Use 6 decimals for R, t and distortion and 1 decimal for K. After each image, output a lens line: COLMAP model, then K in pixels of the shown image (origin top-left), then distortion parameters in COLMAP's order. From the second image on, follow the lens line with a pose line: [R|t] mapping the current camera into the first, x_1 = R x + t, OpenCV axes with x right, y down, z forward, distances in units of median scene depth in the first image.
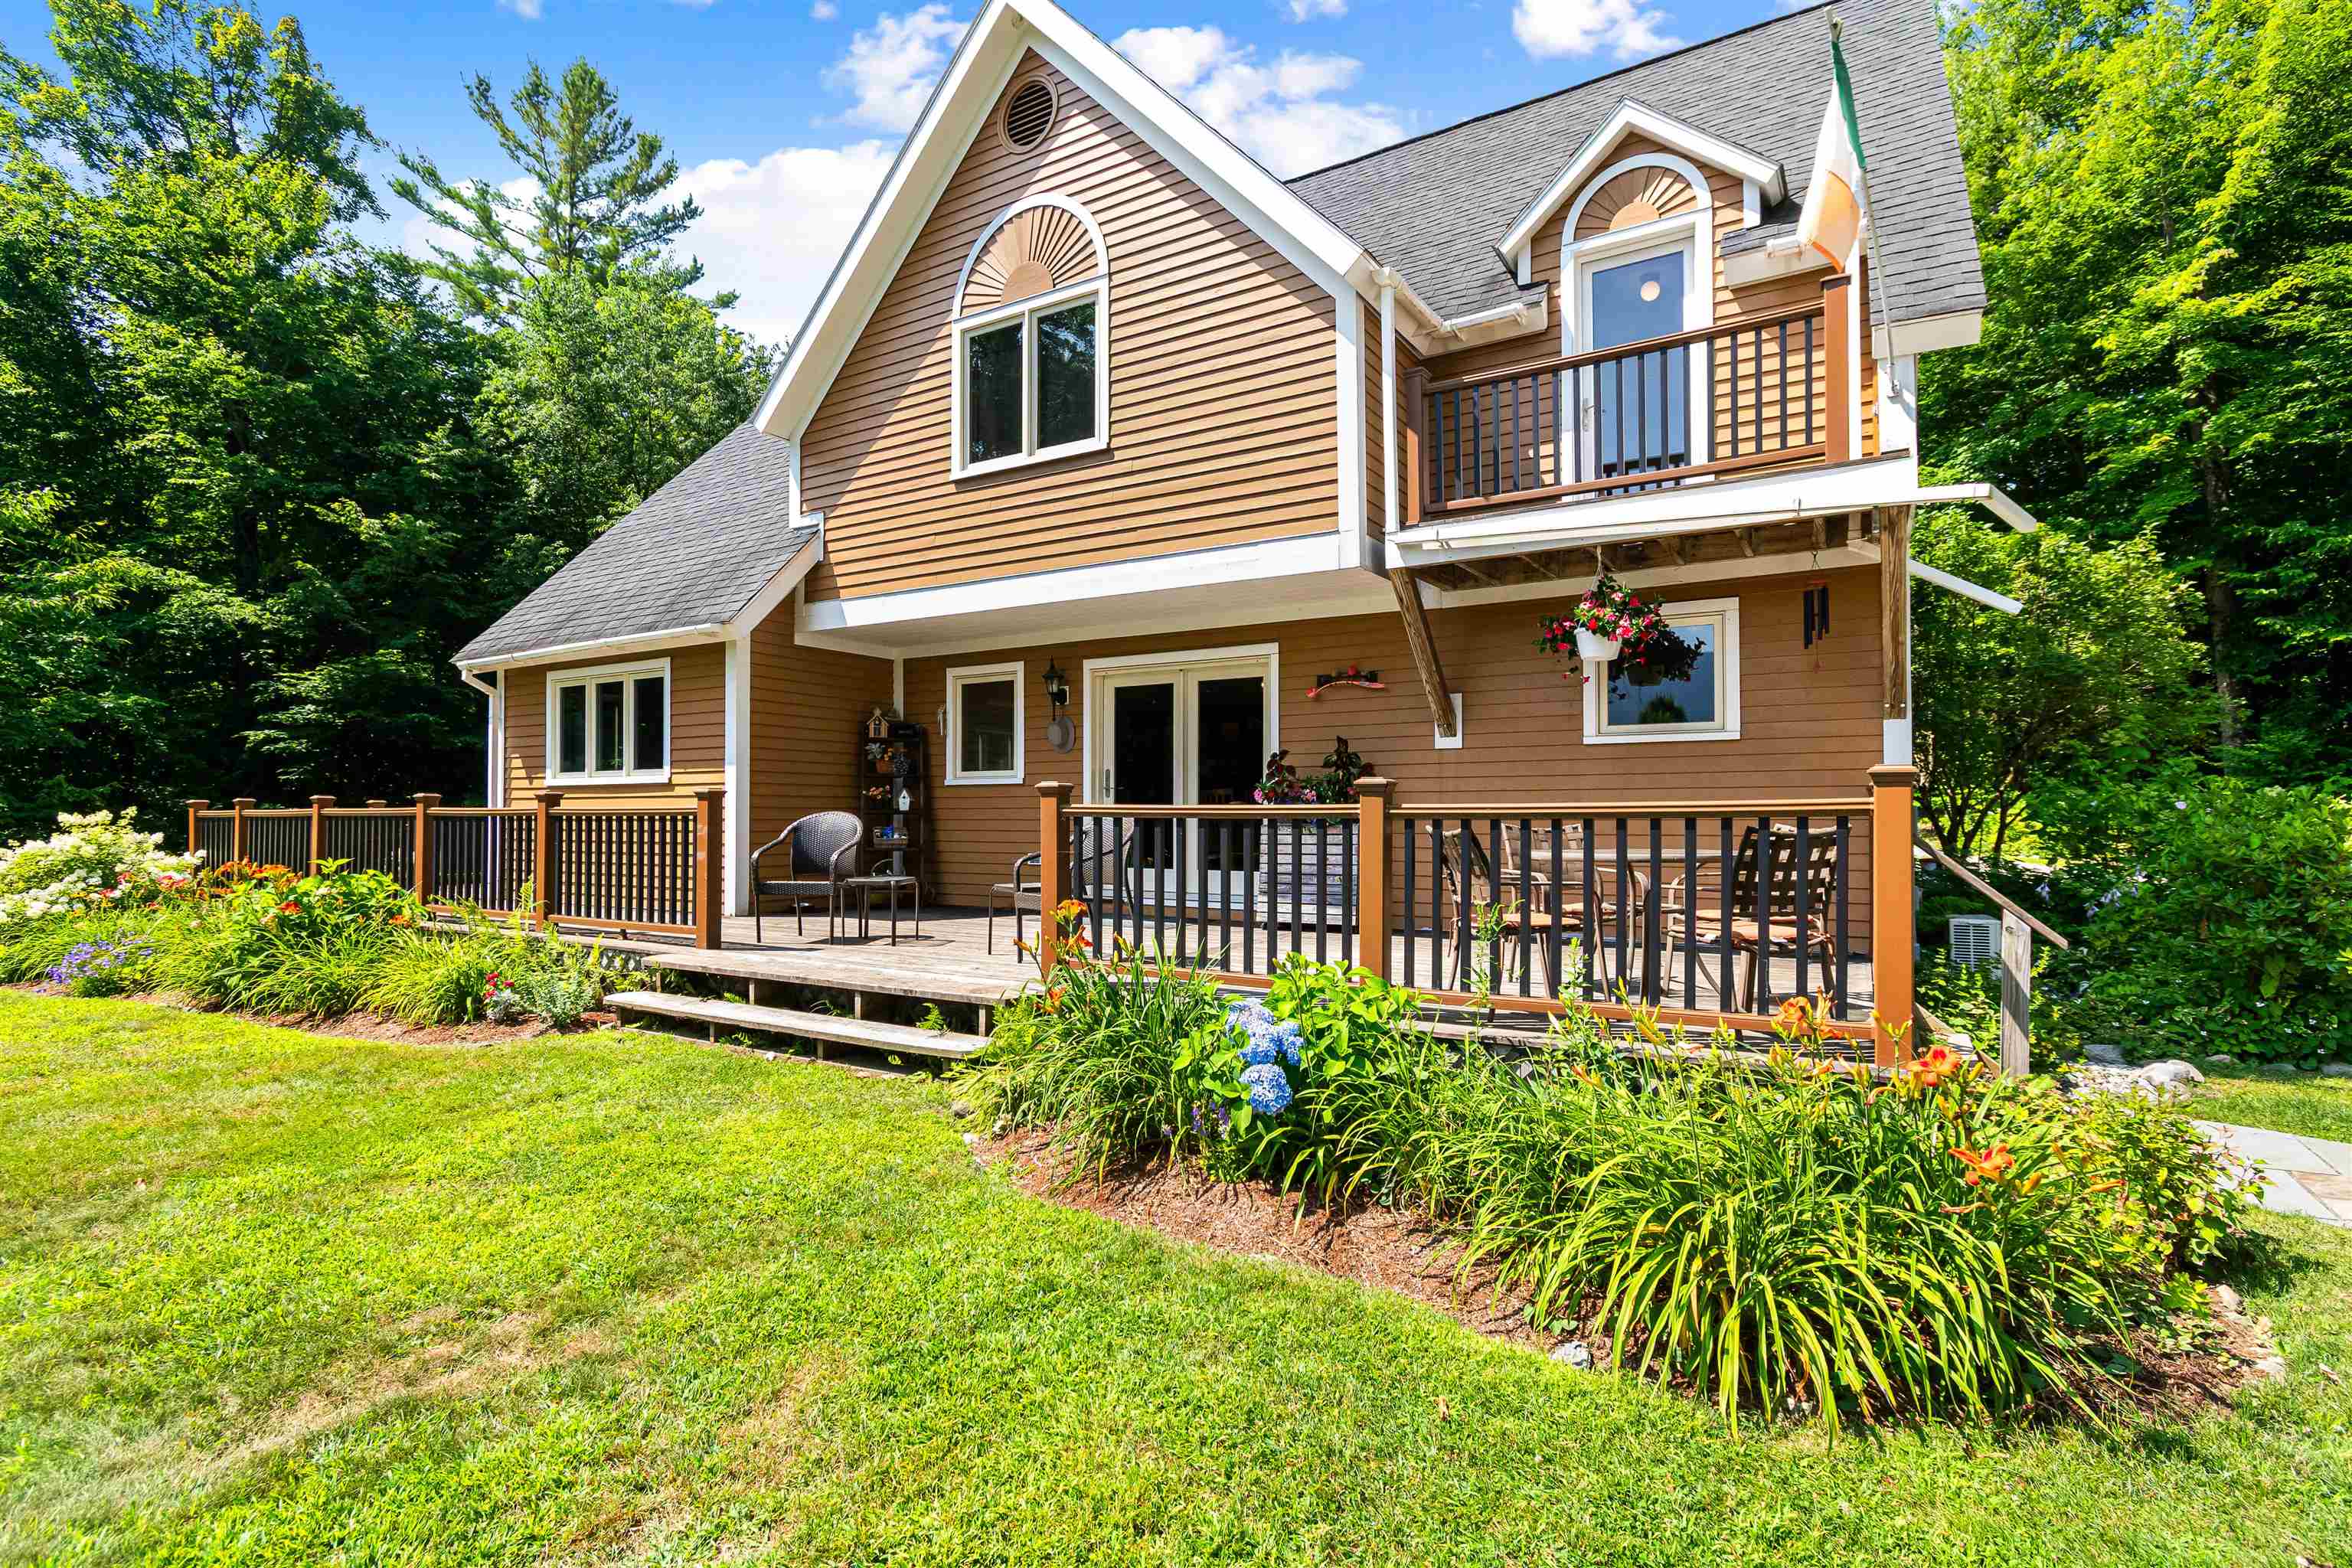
lens RADIAL K [[1116.7, 0, 1187.9], [0, 1116.7, 796.0], [0, 0, 1]] dist [-0.000557, -0.003564]
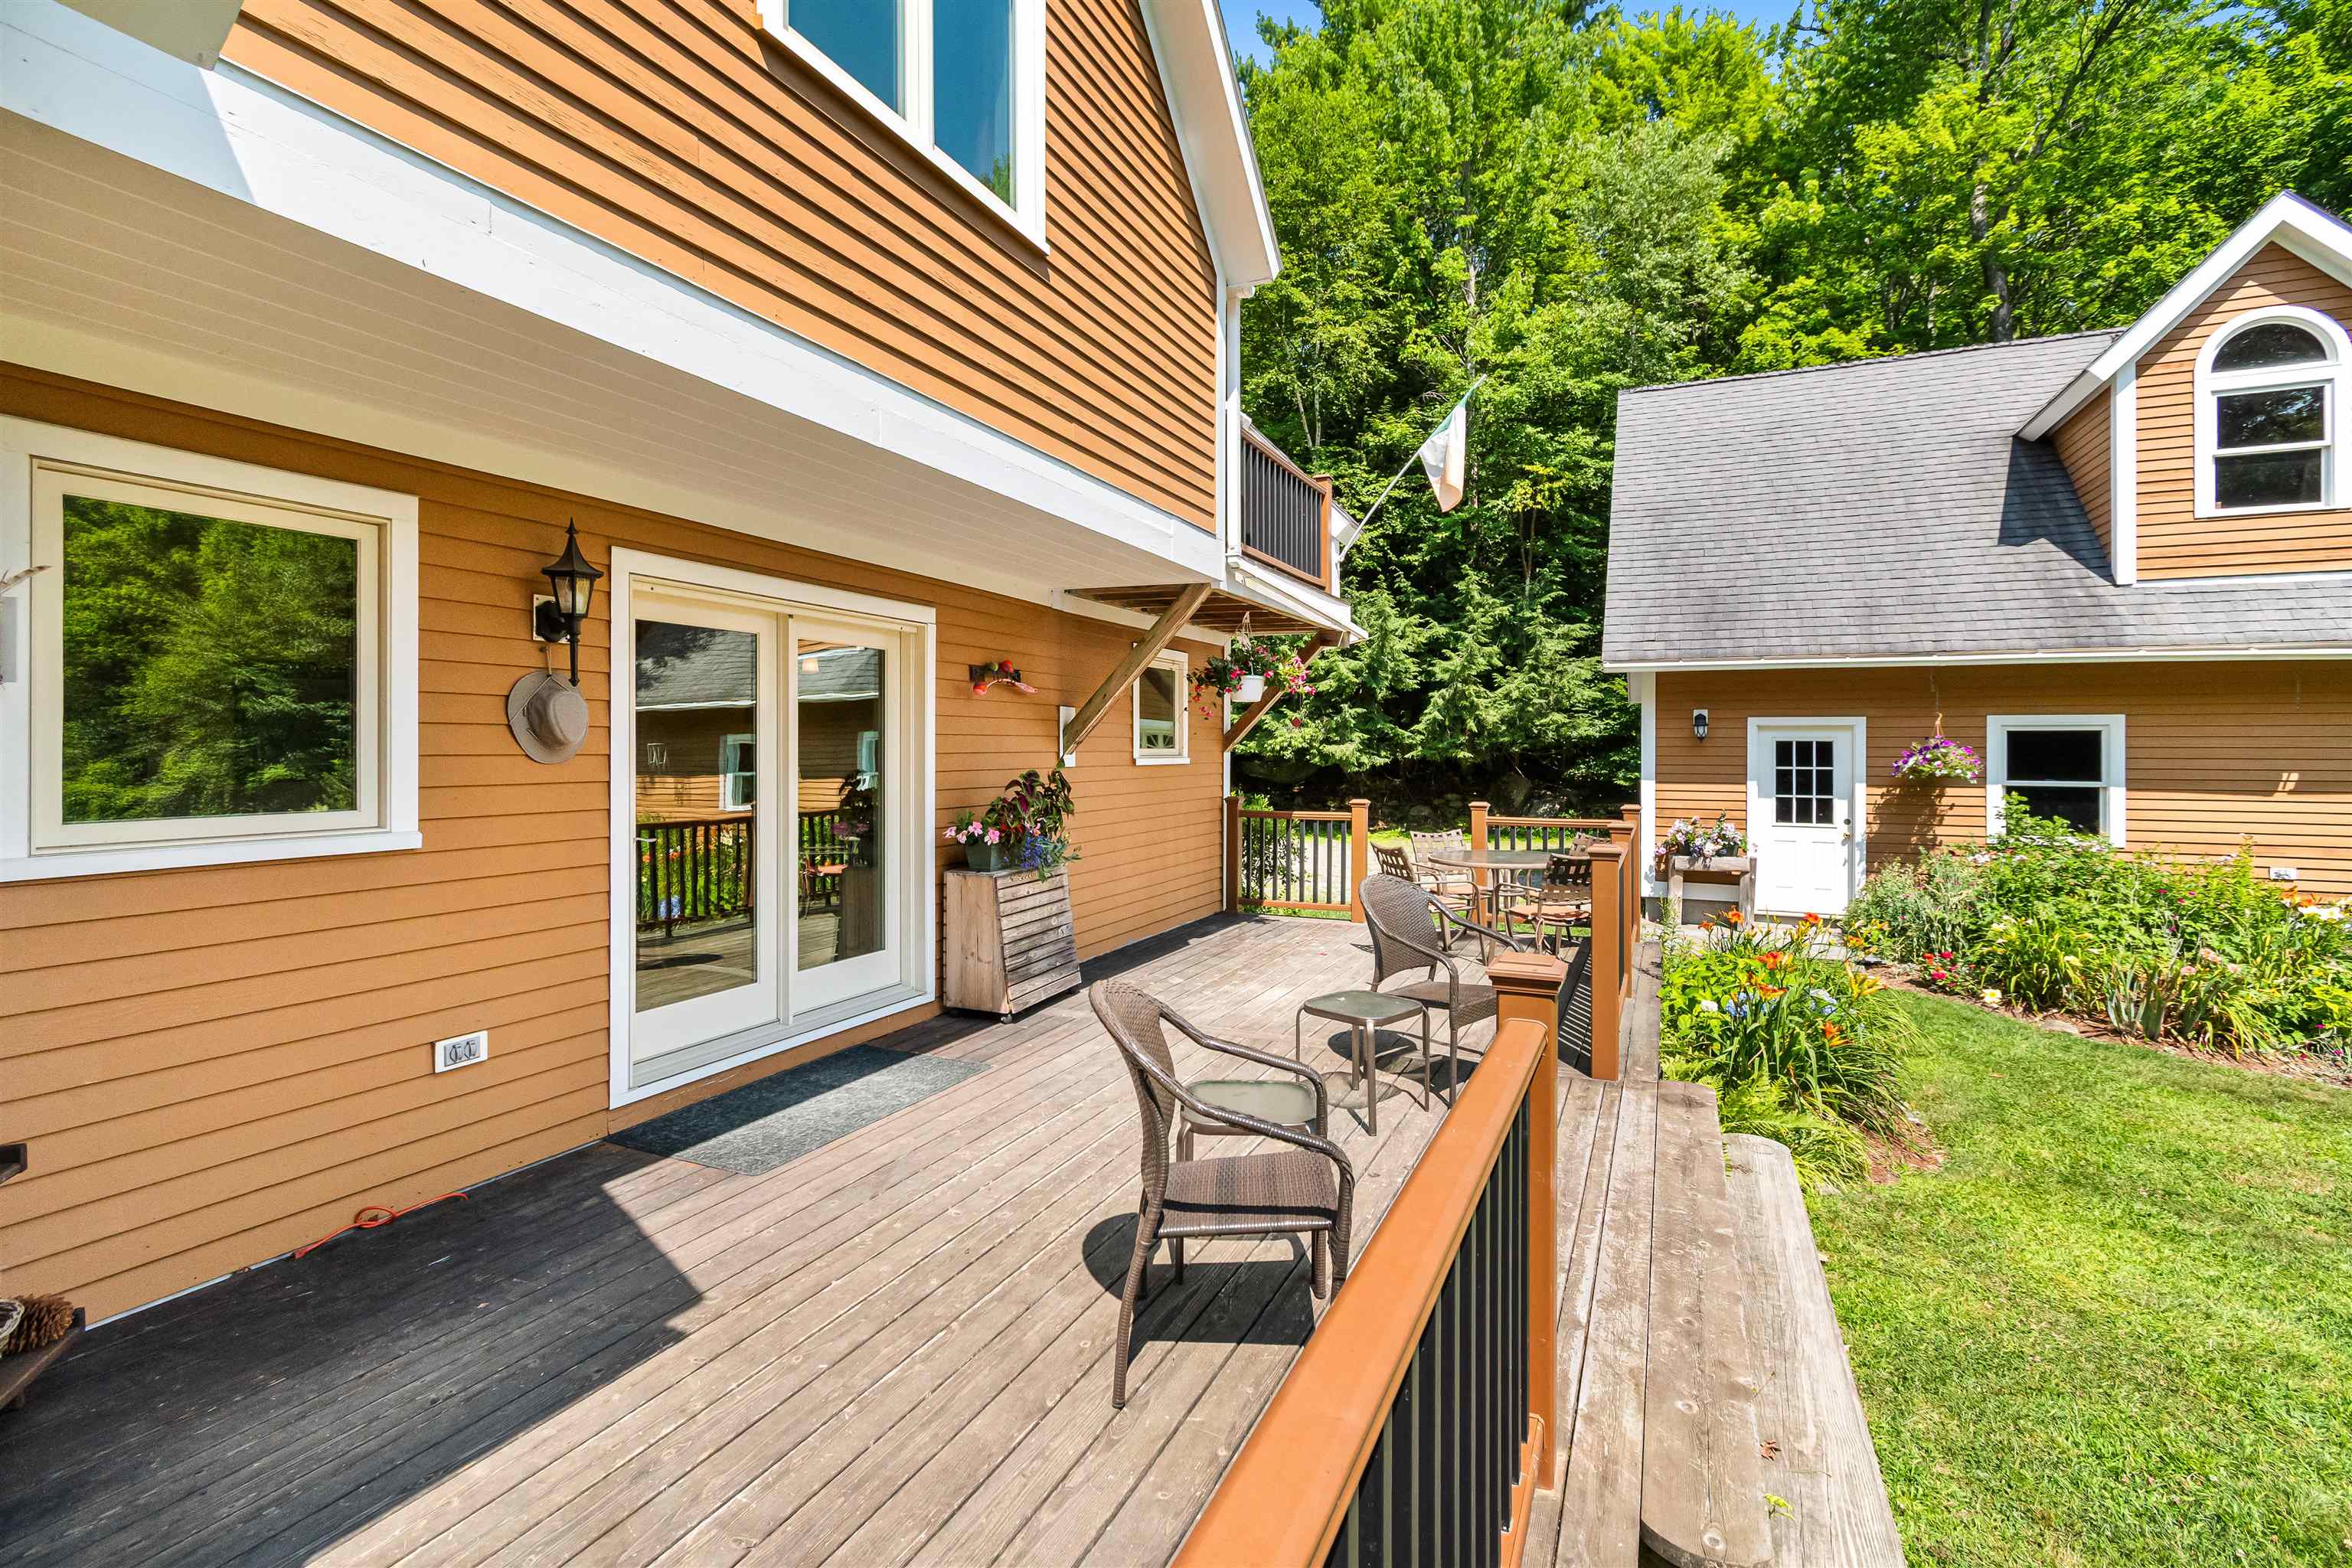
lens RADIAL K [[1031.5, 0, 1173.5], [0, 1031.5, 753.0], [0, 0, 1]] dist [-0.003478, 0.001396]
pose [[-0.108483, -0.002788, 0.994094, -0.559210], [-0.013853, 0.999903, 0.001293, -0.050112], [-0.994002, -0.013631, -0.108511, 0.906209]]
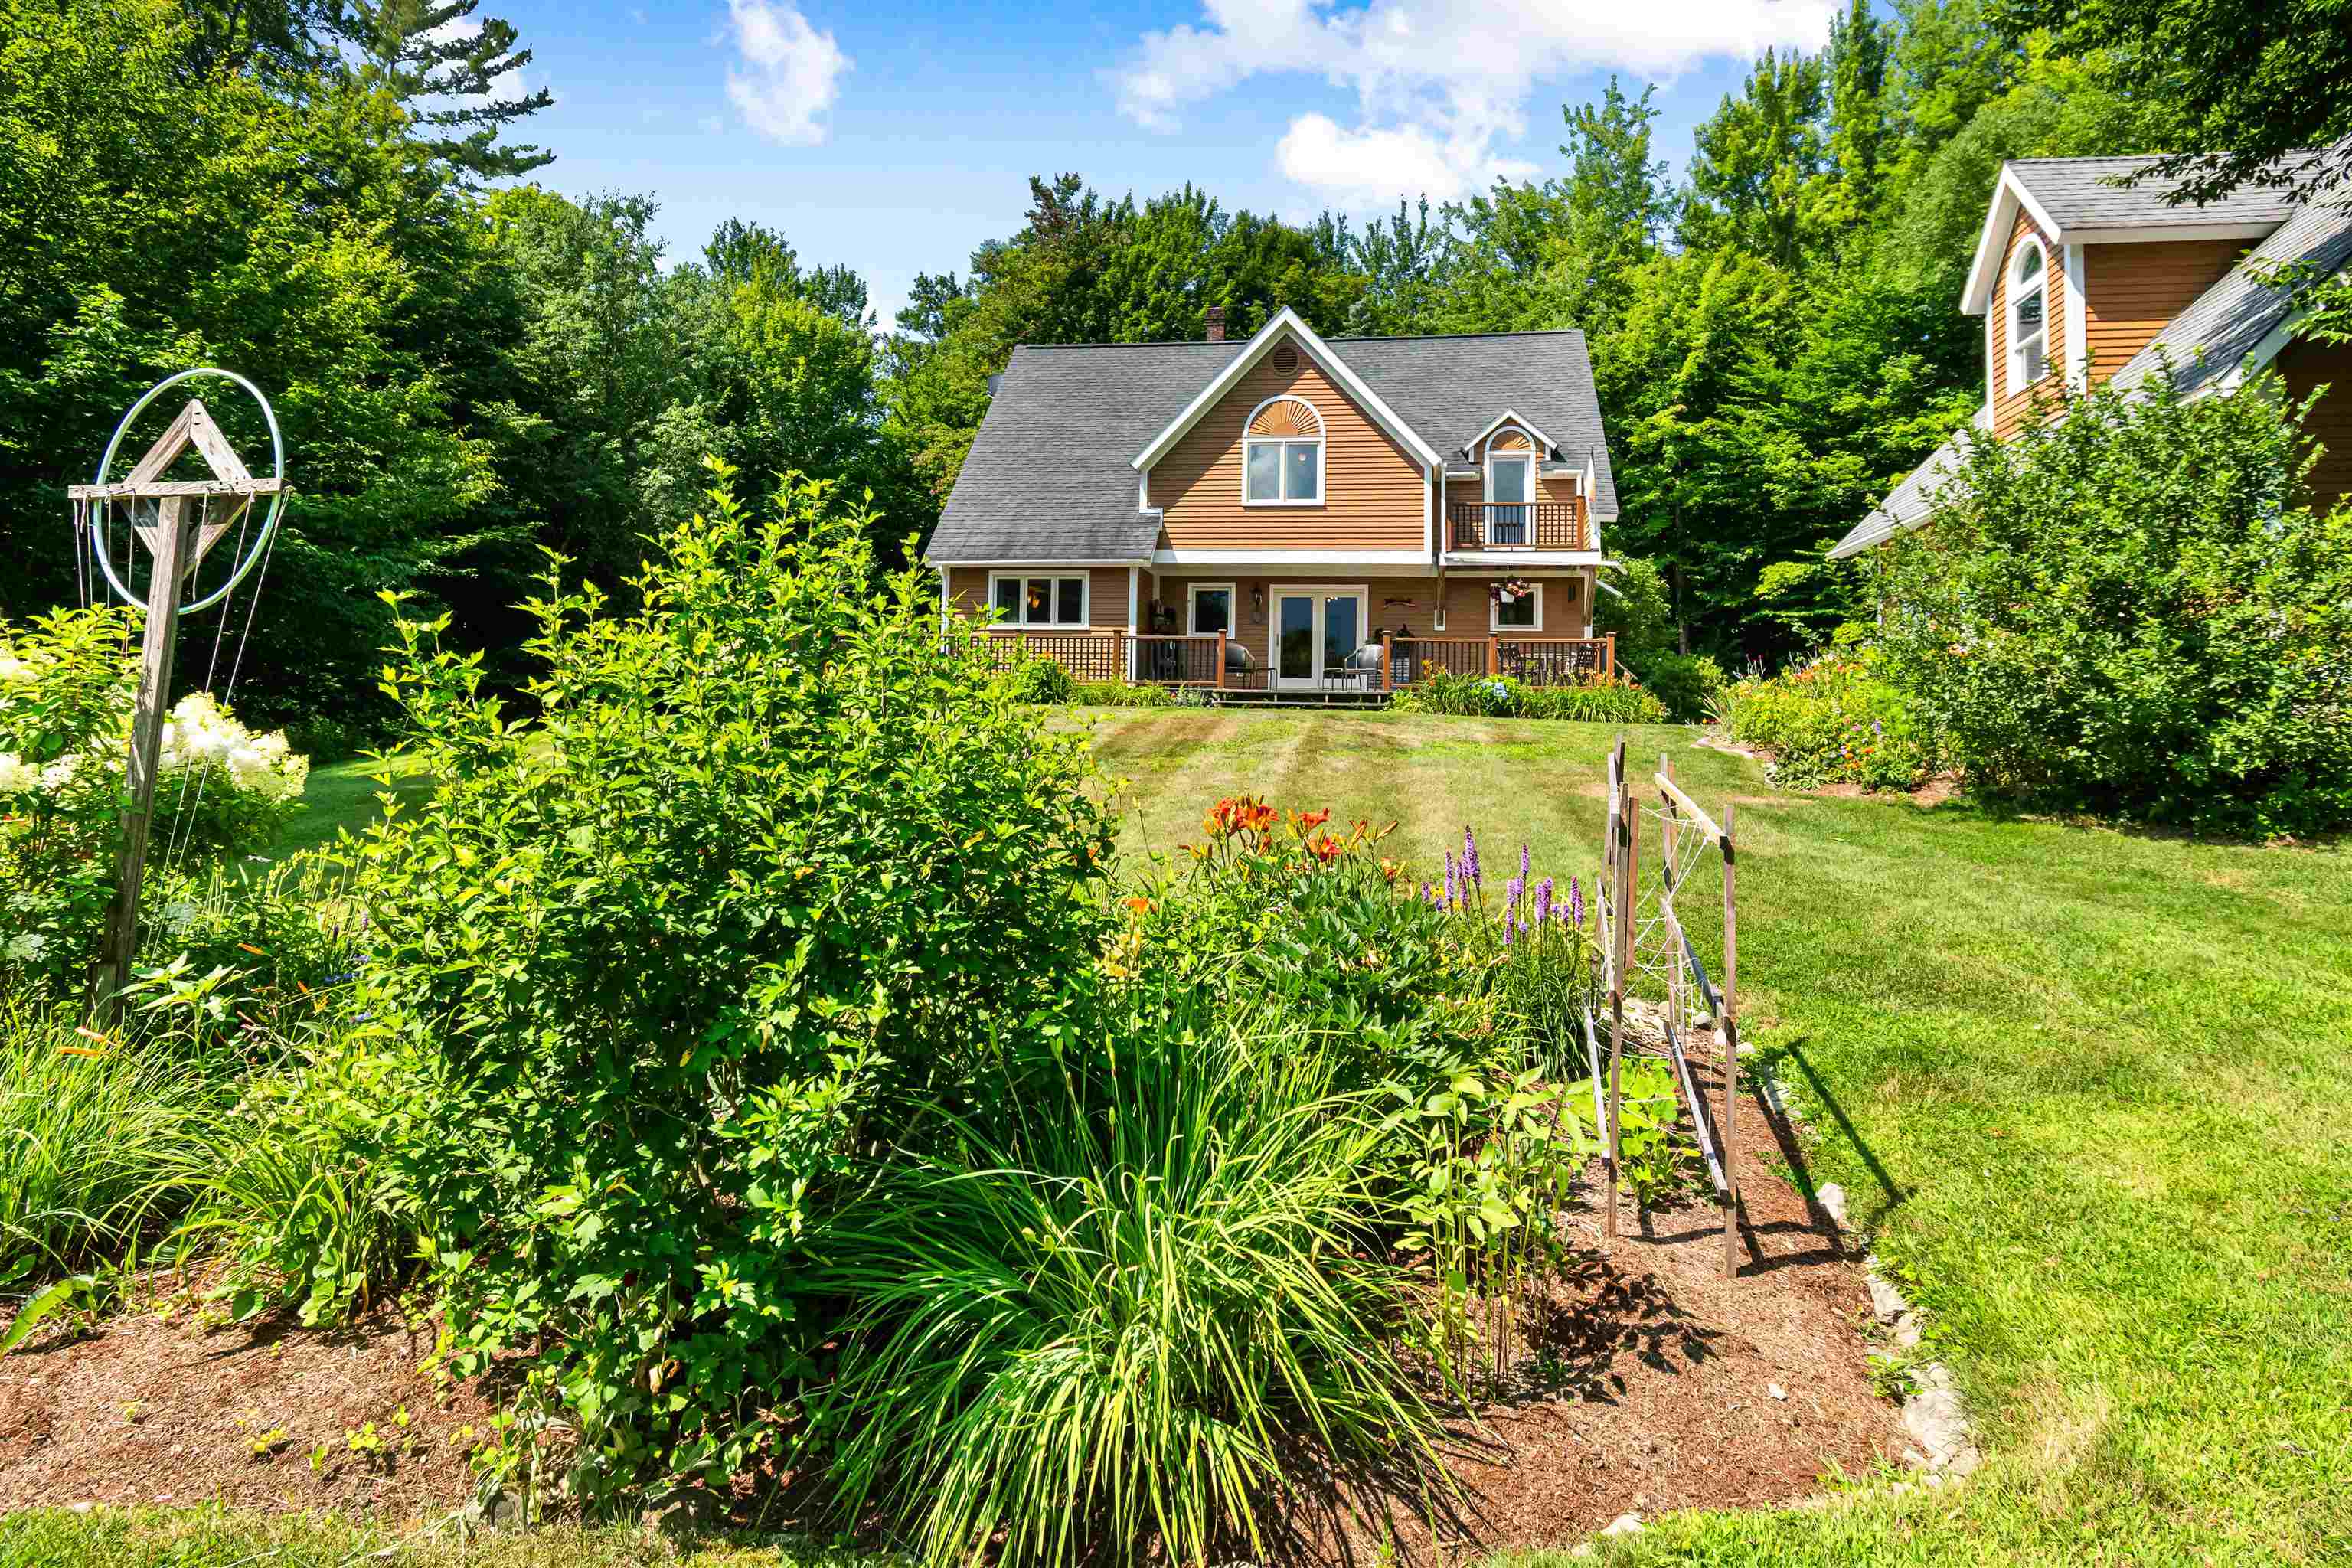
lens RADIAL K [[1309.3, 0, 1197.1], [0, 1309.3, 696.4], [0, 0, 1]] dist [-0.005307, 0.001408]
pose [[0.926009, 0.031997, 0.376143, -1.321698], [-0.027099, 0.999465, -0.018306, 0.169009], [-0.376527, 0.006759, 0.926381, -1.502263]]
